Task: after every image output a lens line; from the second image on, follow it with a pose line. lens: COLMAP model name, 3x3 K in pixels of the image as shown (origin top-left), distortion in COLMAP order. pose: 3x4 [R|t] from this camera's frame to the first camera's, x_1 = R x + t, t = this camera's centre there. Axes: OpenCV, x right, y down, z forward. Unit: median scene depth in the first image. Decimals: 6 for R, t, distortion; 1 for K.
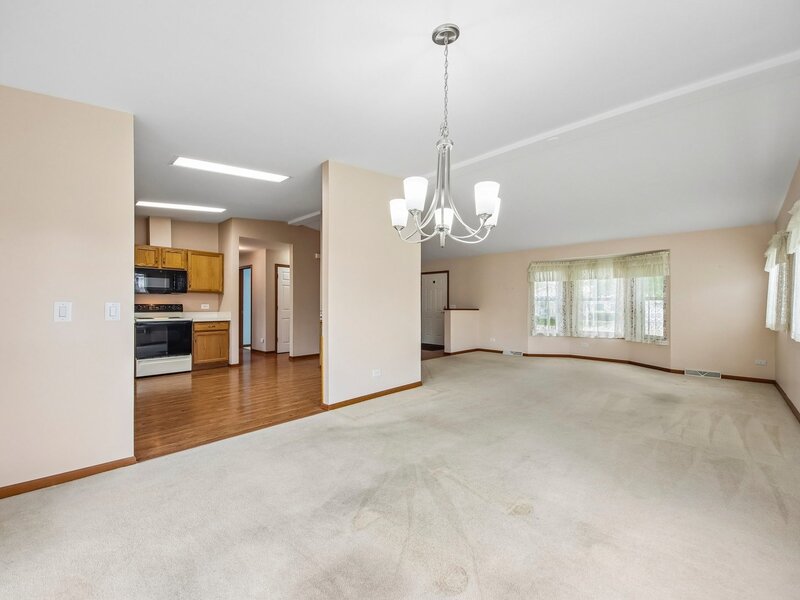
lens RADIAL K [[334.6, 0, 395.0], [0, 334.6, 304.4], [0, 0, 1]] dist [0.053357, -0.022645]
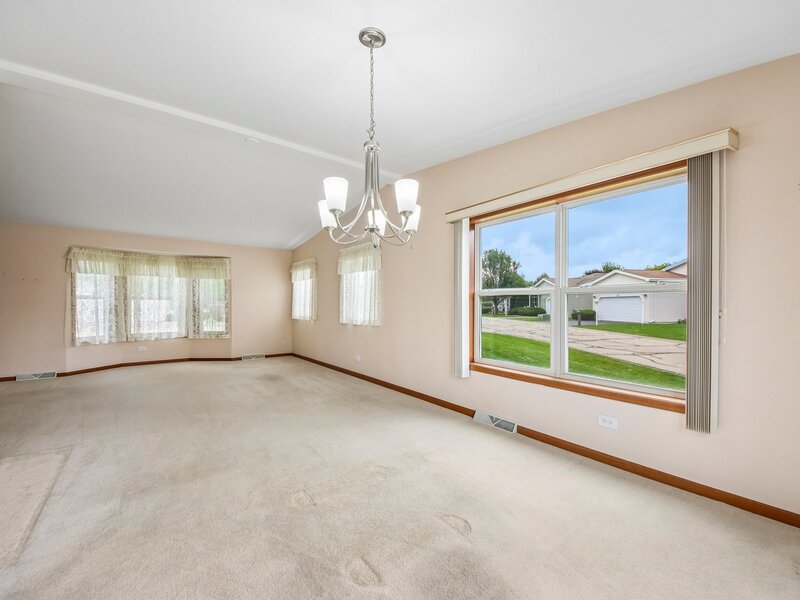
lens RADIAL K [[334.6, 0, 395.0], [0, 334.6, 304.4], [0, 0, 1]] dist [0.053357, -0.022645]
pose [[0.179411, -0.002314, 0.983772, -0.224857], [-0.000564, 0.999997, 0.002455, -0.000791], [-0.983774, -0.000995, 0.179409, 0.202822]]
